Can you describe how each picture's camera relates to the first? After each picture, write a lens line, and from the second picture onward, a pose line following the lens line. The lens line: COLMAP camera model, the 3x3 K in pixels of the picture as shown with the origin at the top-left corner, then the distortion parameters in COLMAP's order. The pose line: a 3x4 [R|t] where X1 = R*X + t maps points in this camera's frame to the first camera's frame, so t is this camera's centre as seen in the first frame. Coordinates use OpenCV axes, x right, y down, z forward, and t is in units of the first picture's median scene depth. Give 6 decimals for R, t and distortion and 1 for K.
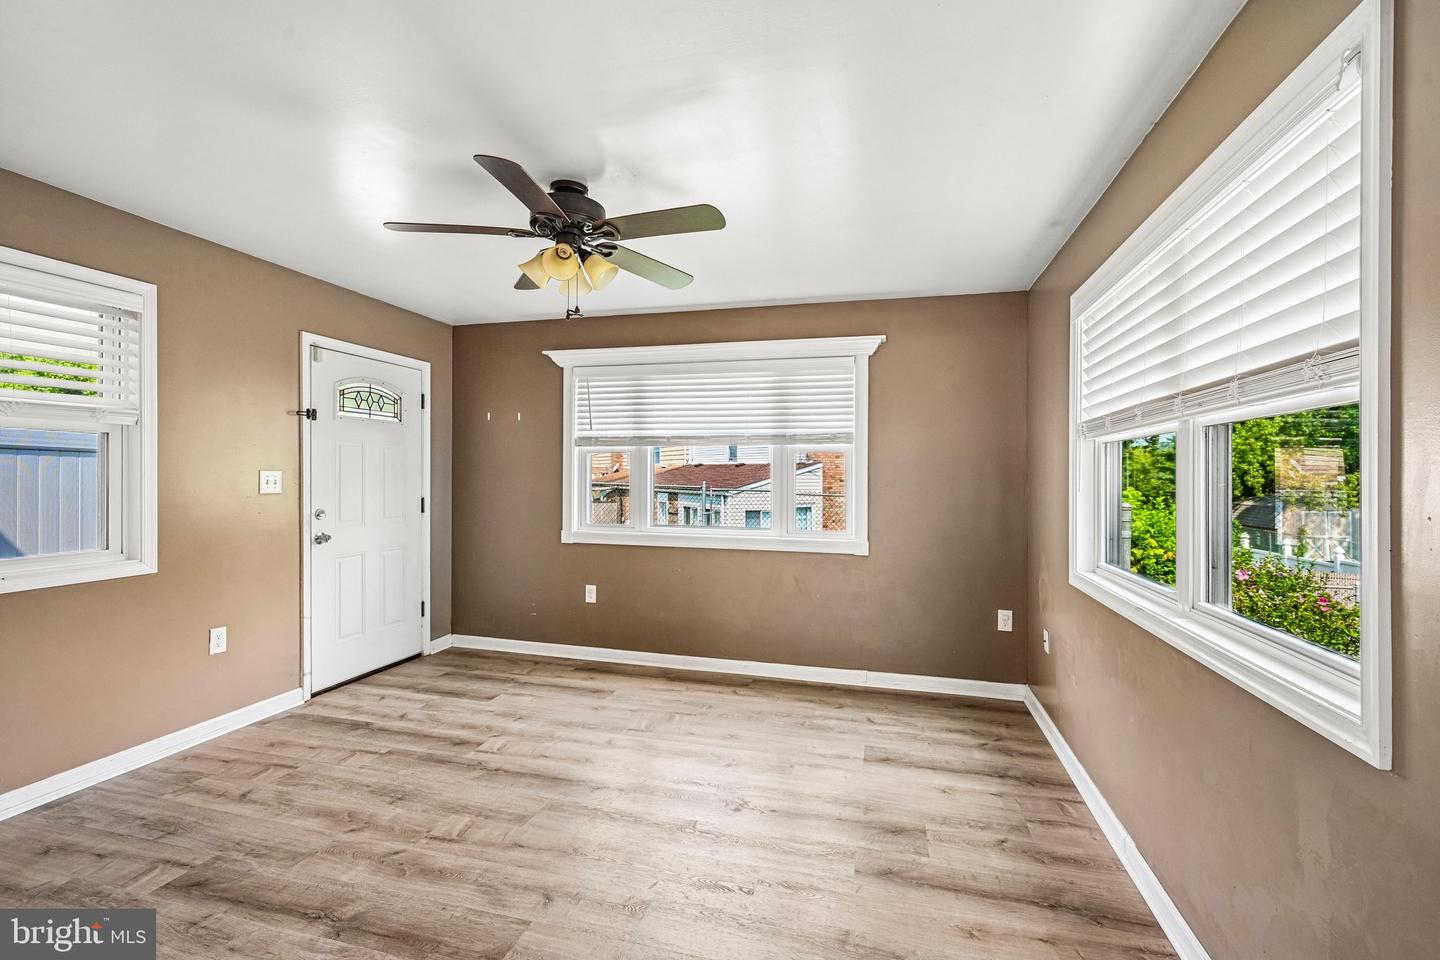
lens RADIAL K [[638.2, 0, 719.1], [0, 638.2, 471.0], [0, 0, 1]] dist [-0.000343, 0.000469]
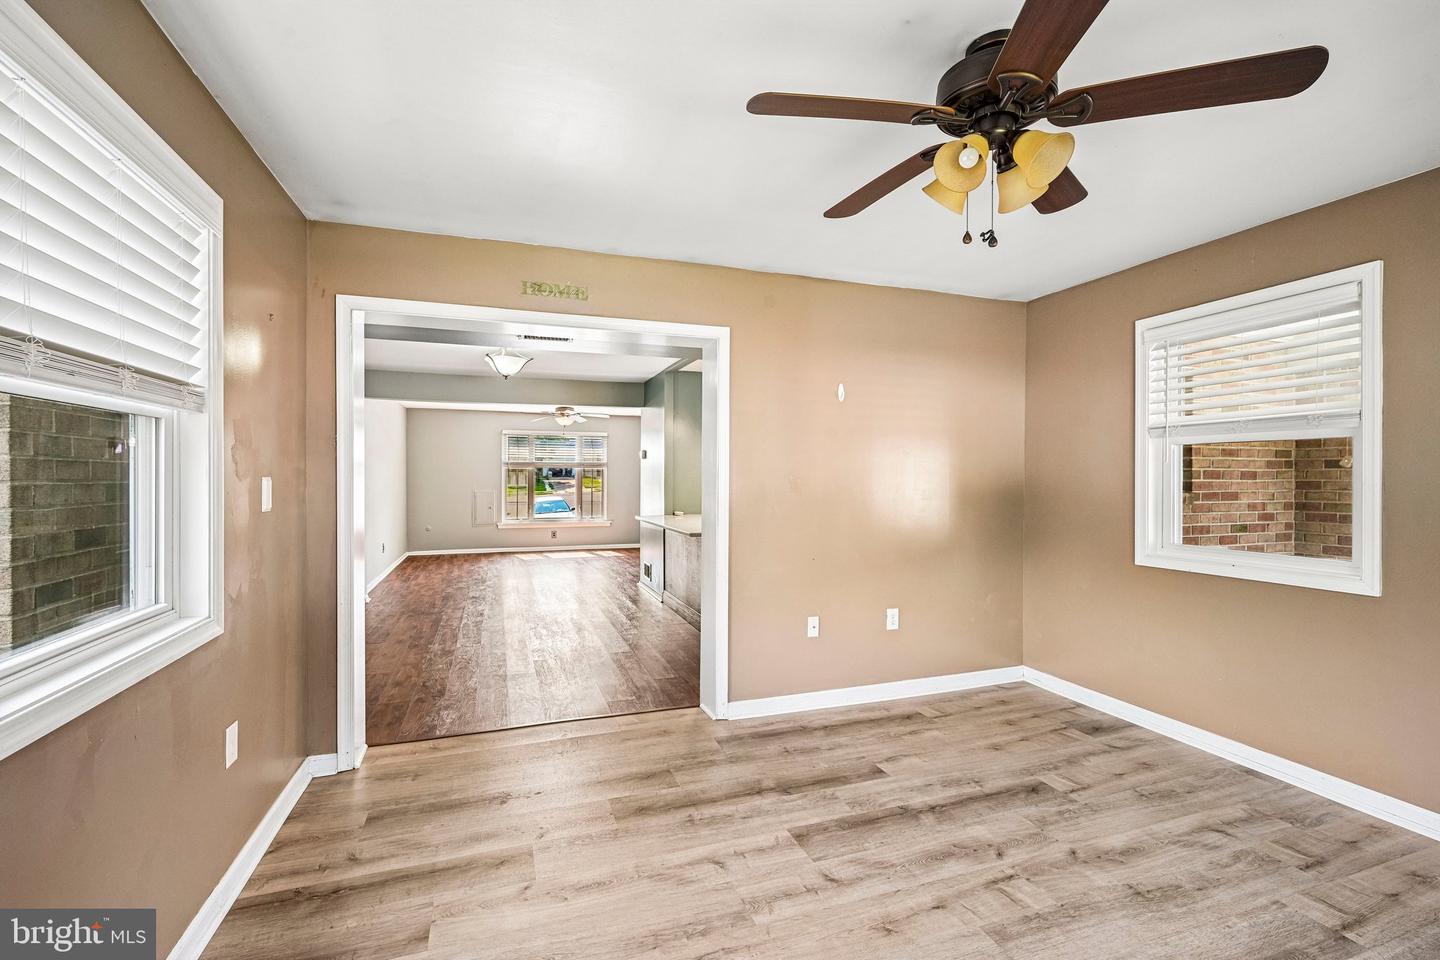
lens RADIAL K [[638.2, 0, 721.0], [0, 638.2, 486.7], [0, 0, 1]] dist [-0.000343, 0.000469]
pose [[-0.823853, -0.002148, -0.566800, 0.402996], [-0.005147, 0.999980, 0.003692, 0.015236], [0.566781, 0.005959, -0.823847, 1.485032]]
